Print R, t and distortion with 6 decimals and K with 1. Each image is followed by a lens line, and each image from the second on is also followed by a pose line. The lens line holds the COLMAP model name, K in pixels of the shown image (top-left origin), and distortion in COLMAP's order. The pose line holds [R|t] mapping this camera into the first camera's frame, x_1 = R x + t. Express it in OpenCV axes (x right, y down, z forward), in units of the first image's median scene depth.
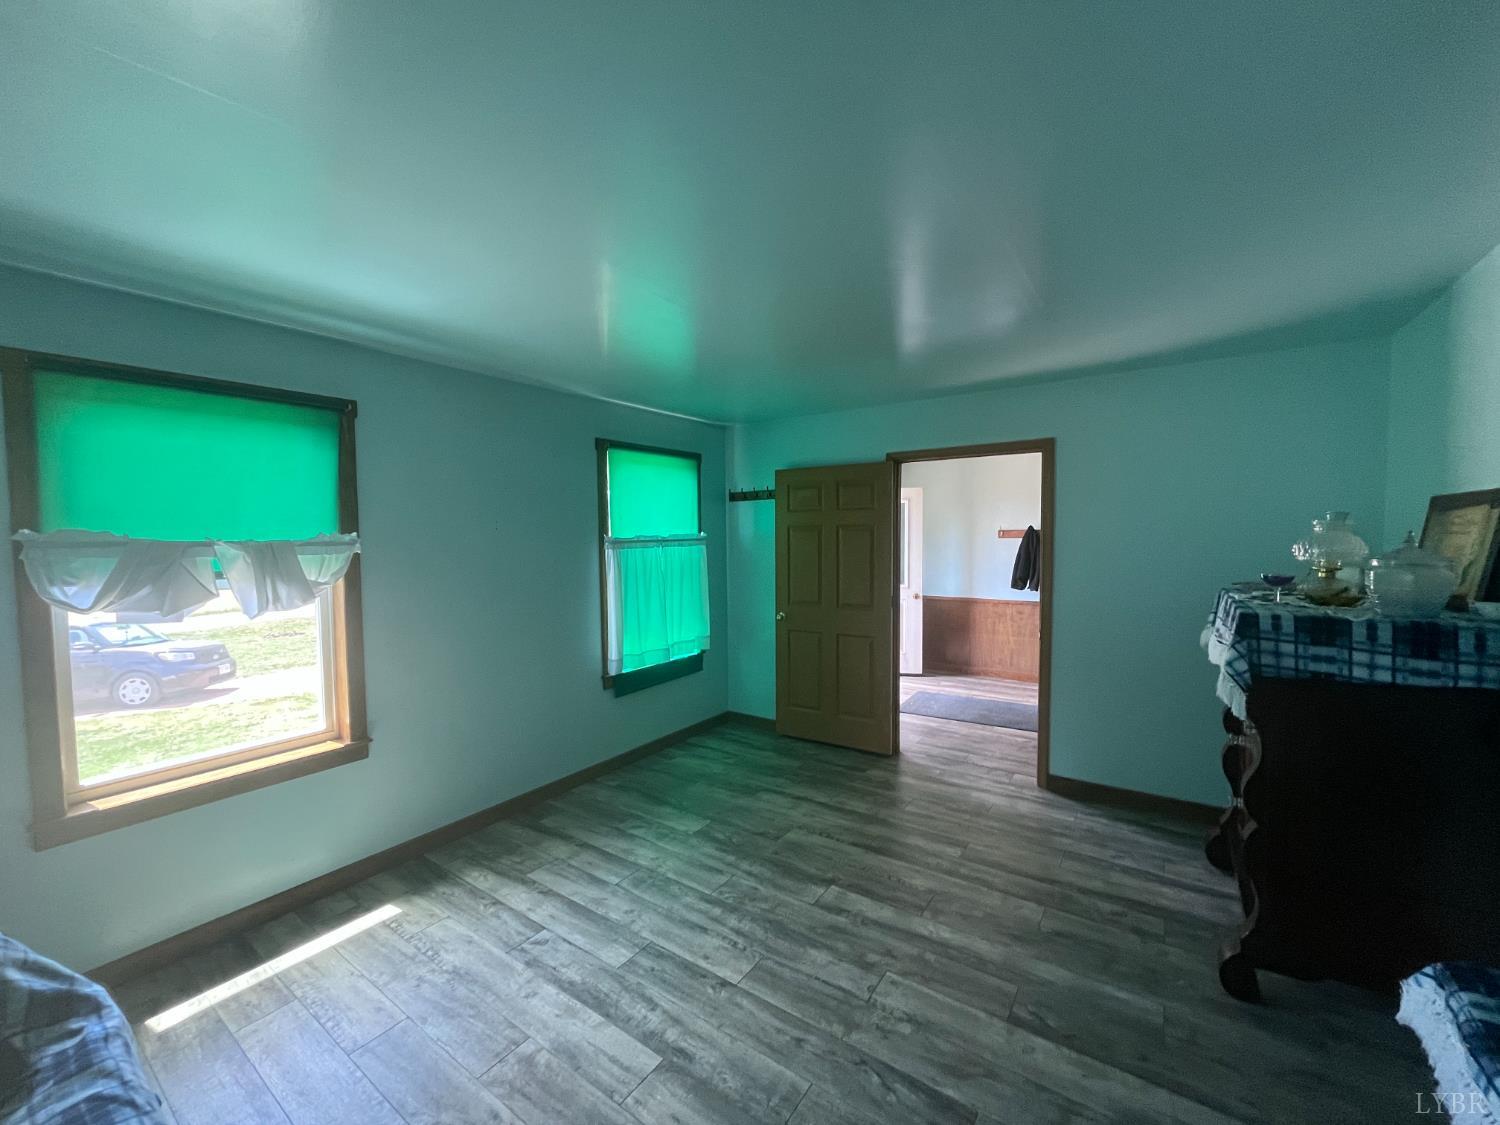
lens RADIAL K [[603.8, 0, 744.5], [0, 603.8, 565.3], [0, 0, 1]] dist [0.003013, 0.000220]
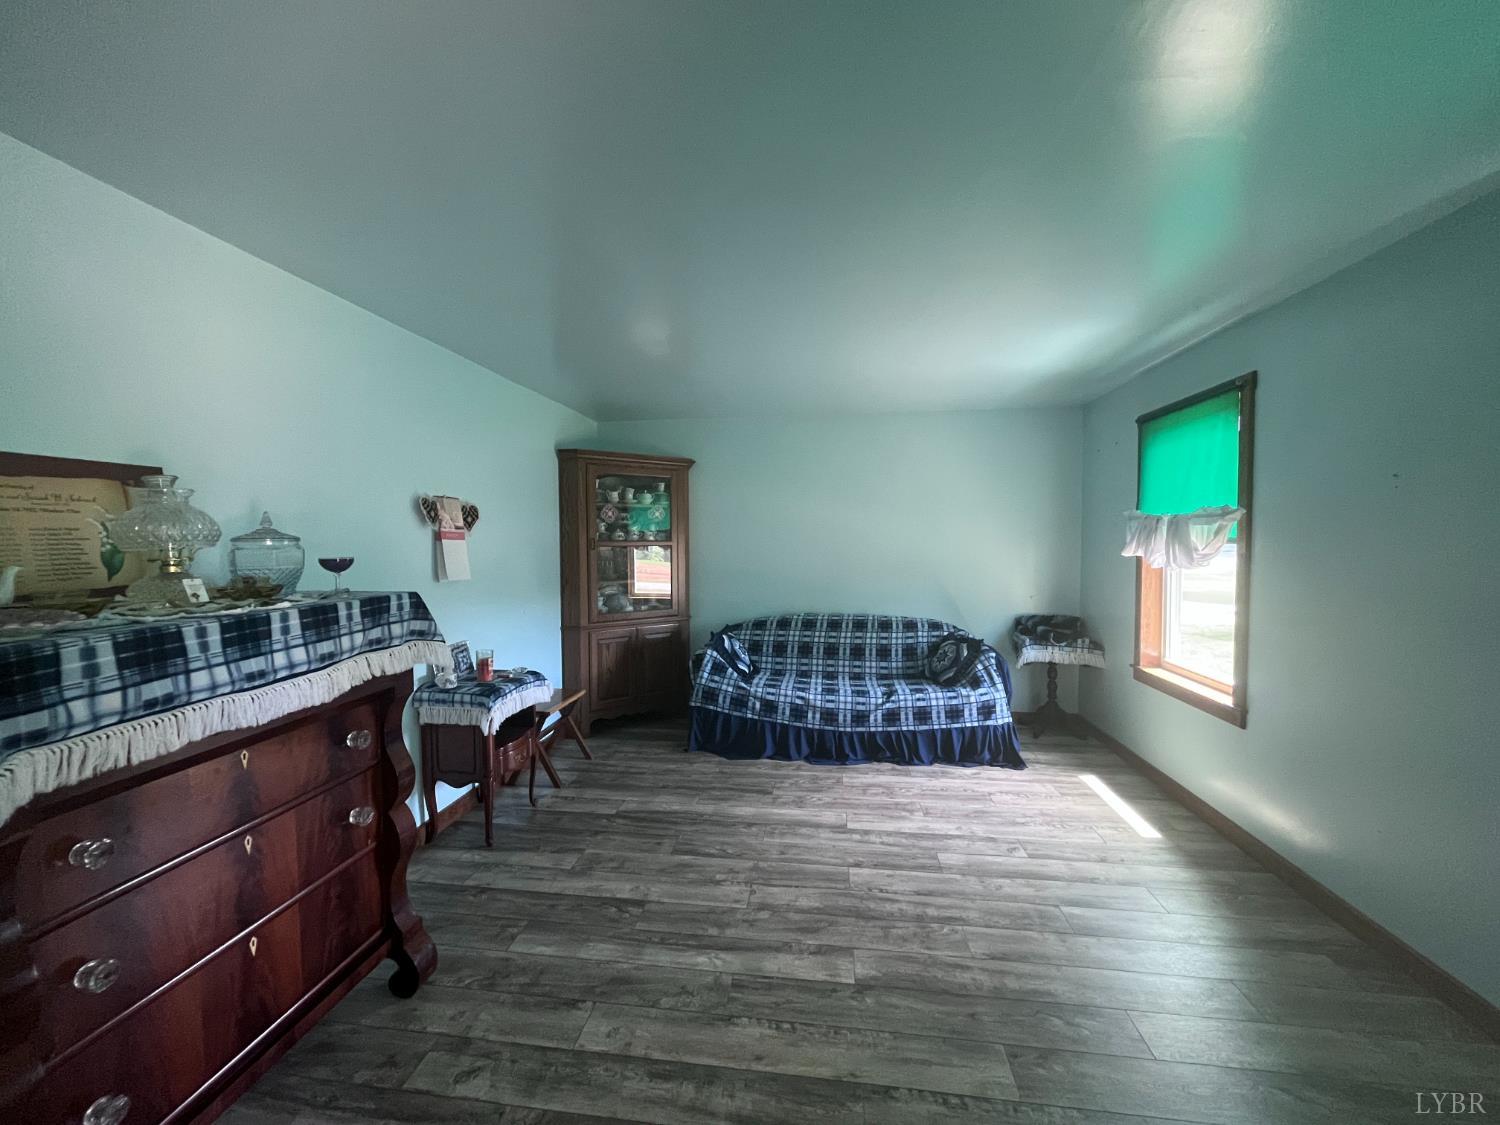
lens RADIAL K [[603.8, 0, 746.7], [0, 603.8, 560.1], [0, 0, 1]] dist [0.003013, 0.000220]
pose [[-0.885105, 0.036902, -0.463926, 0.708583], [-0.005534, 0.995946, 0.089778, -0.057267], [0.465359, 0.082030, -0.881313, 1.881705]]
